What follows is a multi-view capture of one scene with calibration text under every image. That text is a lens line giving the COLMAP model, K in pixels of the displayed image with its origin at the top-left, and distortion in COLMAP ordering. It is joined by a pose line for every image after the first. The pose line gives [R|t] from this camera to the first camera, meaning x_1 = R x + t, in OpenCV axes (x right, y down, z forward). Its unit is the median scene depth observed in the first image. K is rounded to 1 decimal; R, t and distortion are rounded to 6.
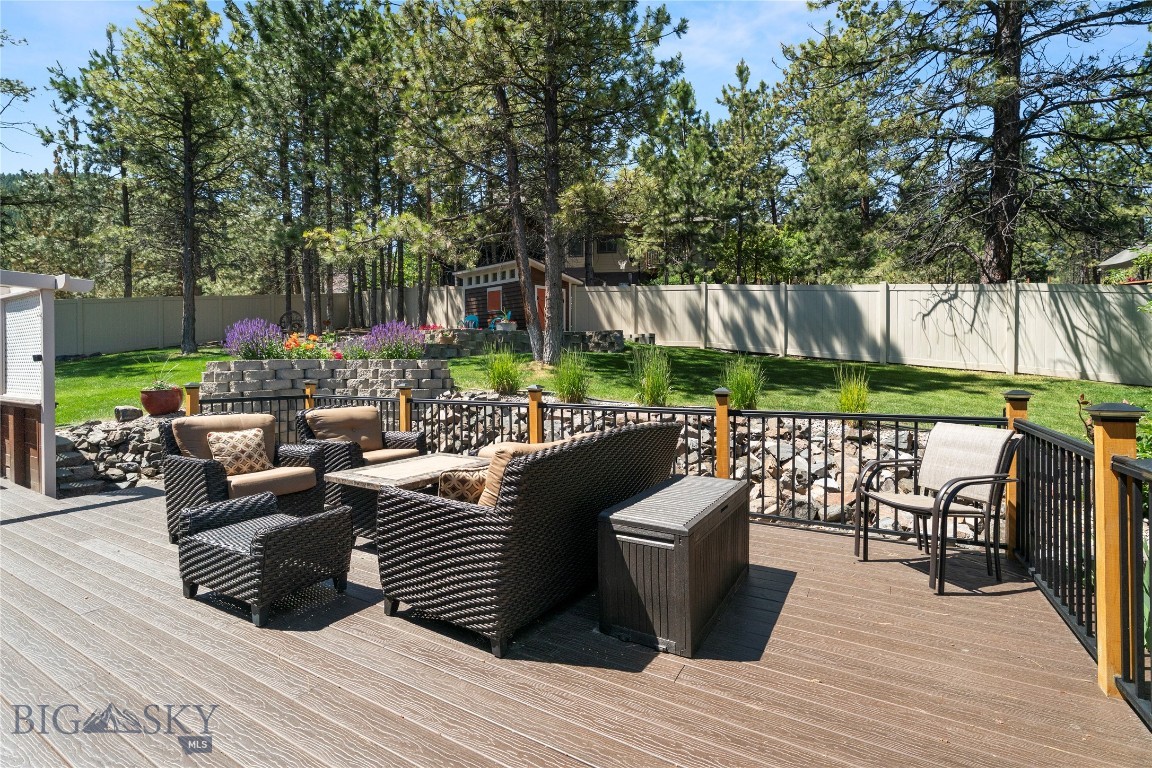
lens RADIAL K [[507.1, 0, 541.9], [0, 507.1, 368.0], [0, 0, 1]] dist [0.001032, -0.000754]
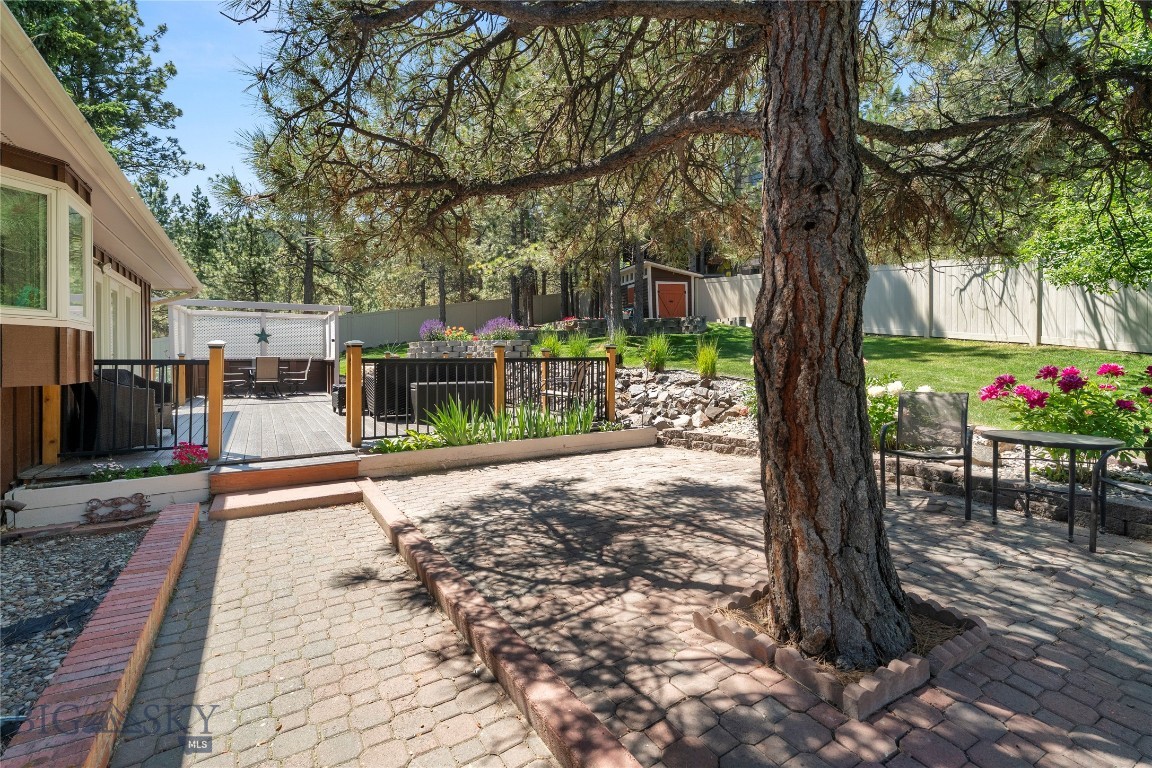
lens RADIAL K [[507.1, 0, 565.6], [0, 507.1, 365.0], [0, 0, 1]] dist [0.001032, -0.000754]
pose [[0.876900, 0.006266, -0.480631, 0.637891], [0.001593, 0.999872, 0.015942, 0.033510], [0.480670, -0.014745, 0.876778, -0.326305]]
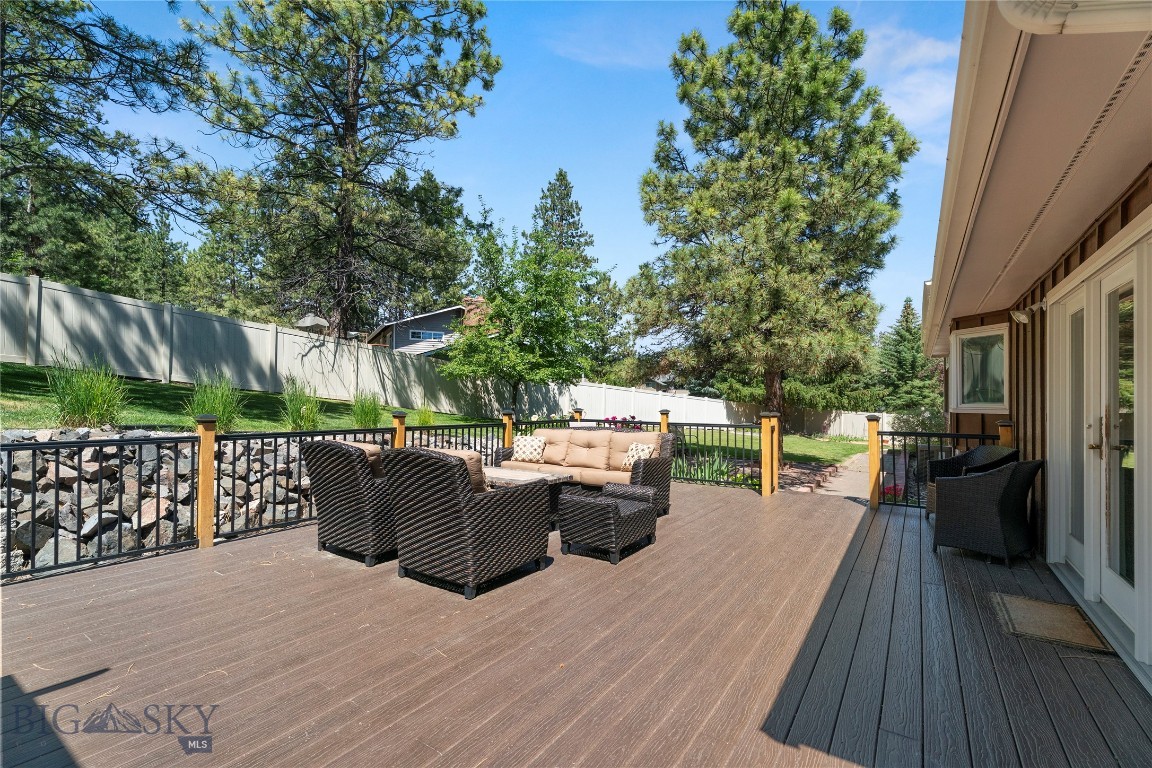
lens RADIAL K [[507.1, 0, 600.1], [0, 507.1, 400.9], [0, 0, 1]] dist [0.001032, -0.000754]
pose [[0.031700, 0.007696, 0.999468, -0.604157], [-0.012664, 0.999893, -0.007298, 0.013841], [-0.999417, -0.012426, 0.031794, 0.229929]]
